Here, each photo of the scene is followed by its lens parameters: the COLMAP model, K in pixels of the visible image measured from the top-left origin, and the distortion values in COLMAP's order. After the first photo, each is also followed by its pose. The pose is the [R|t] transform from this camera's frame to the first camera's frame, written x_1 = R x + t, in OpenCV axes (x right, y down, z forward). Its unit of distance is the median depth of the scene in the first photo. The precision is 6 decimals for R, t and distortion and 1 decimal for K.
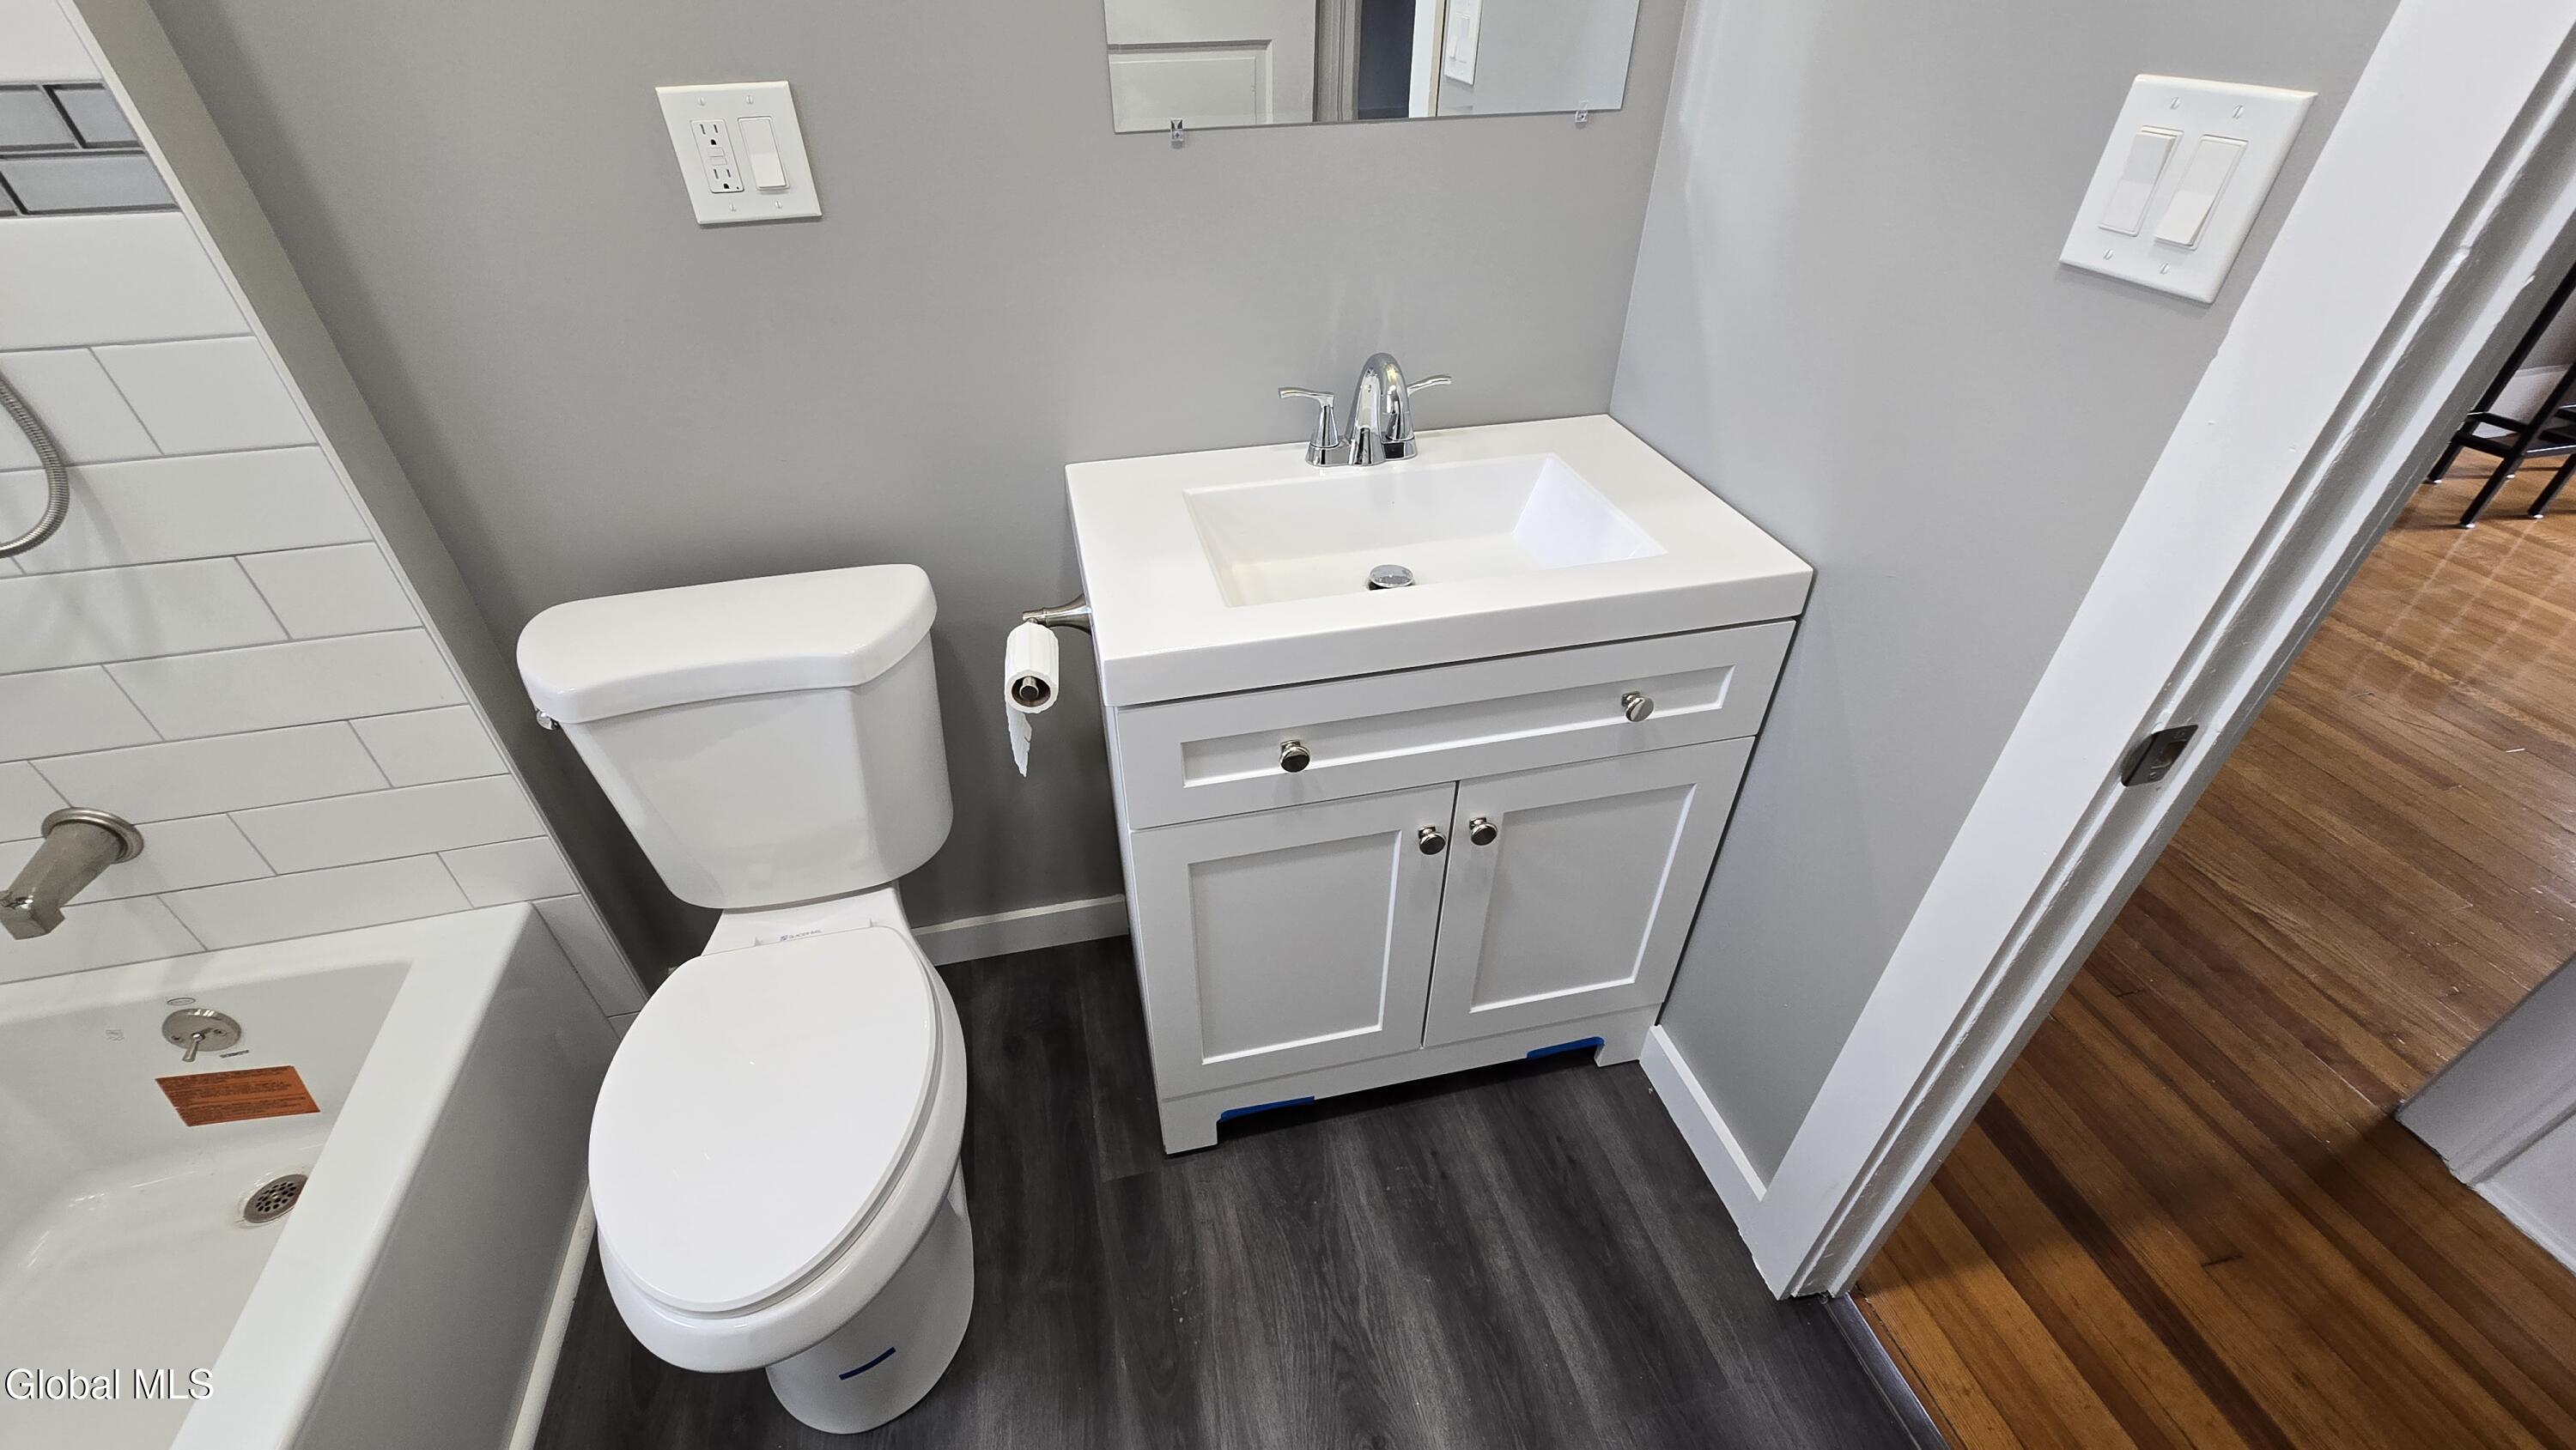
lens RADIAL K [[1050.9, 0, 1266.9], [0, 1050.9, 742.7], [0, 0, 1]] dist [-0.001505, -0.000297]
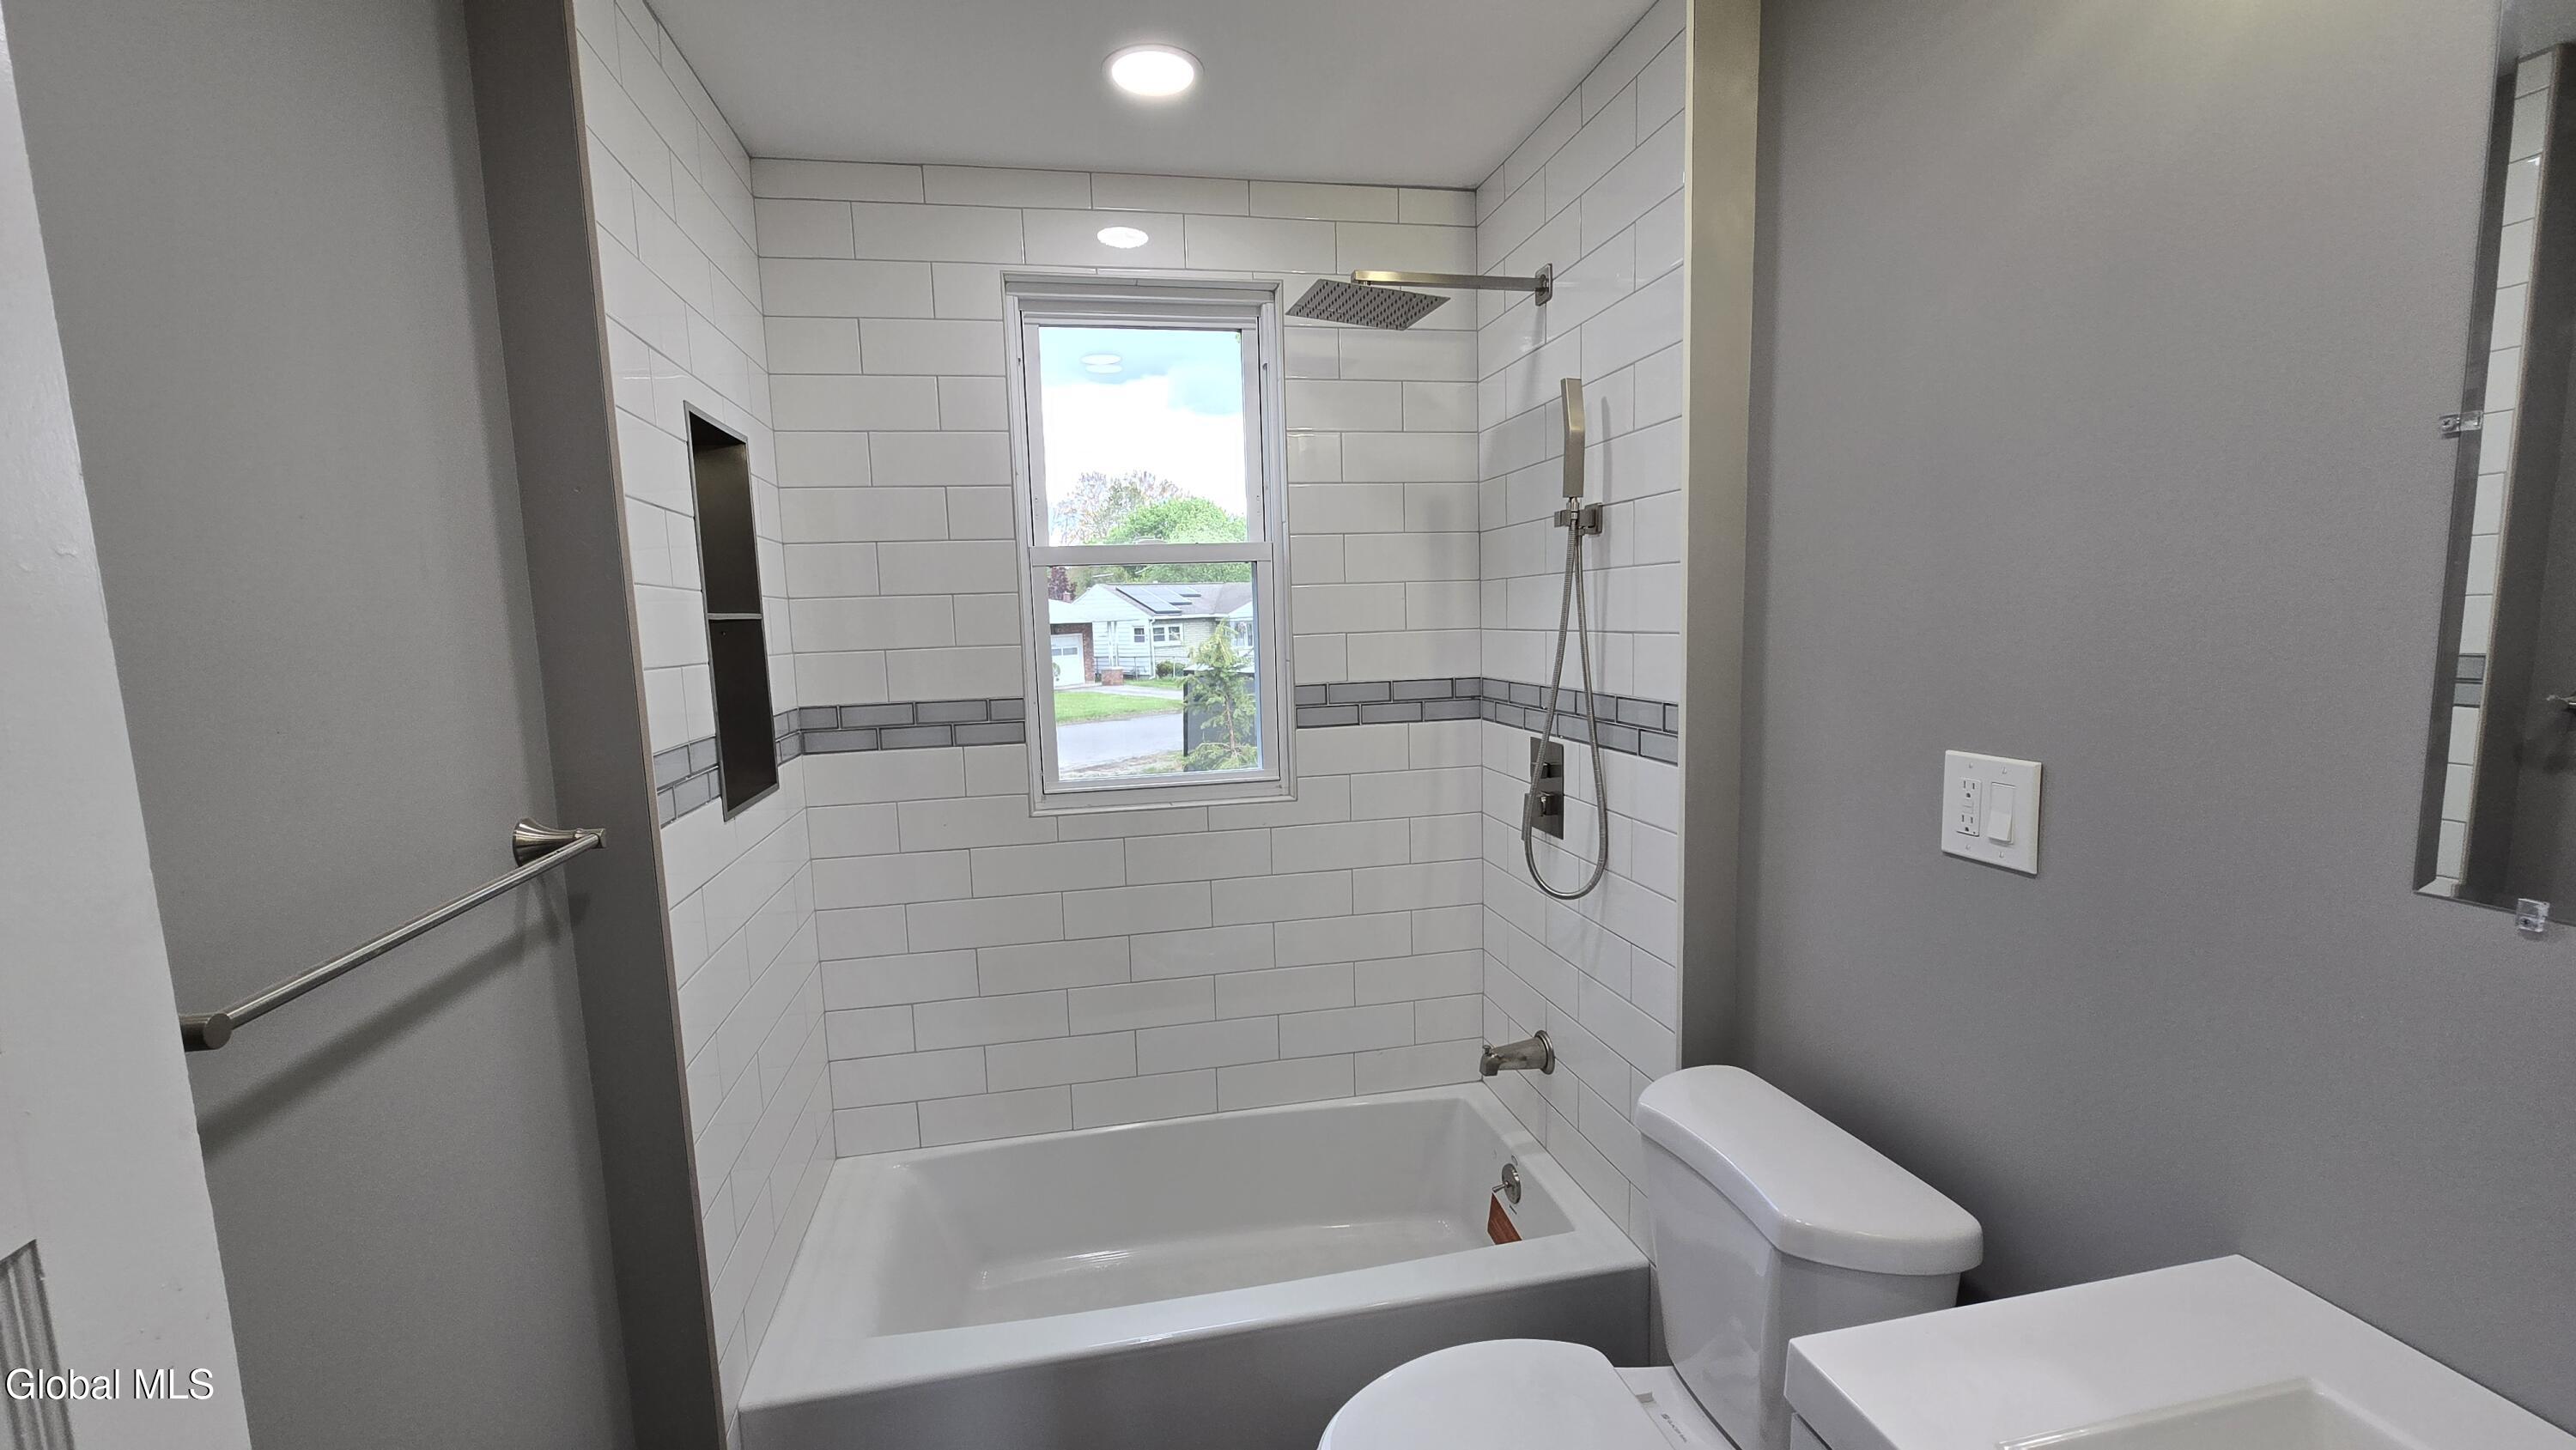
lens RADIAL K [[1050.9, 0, 1266.9], [0, 1050.9, 742.7], [0, 0, 1]] dist [-0.001505, -0.000297]
pose [[-0.034283, 0.133037, -0.990518, 0.600001], [-0.590514, 0.796897, 0.127470, -0.300359], [0.806299, 0.589285, 0.051240, 0.280454]]
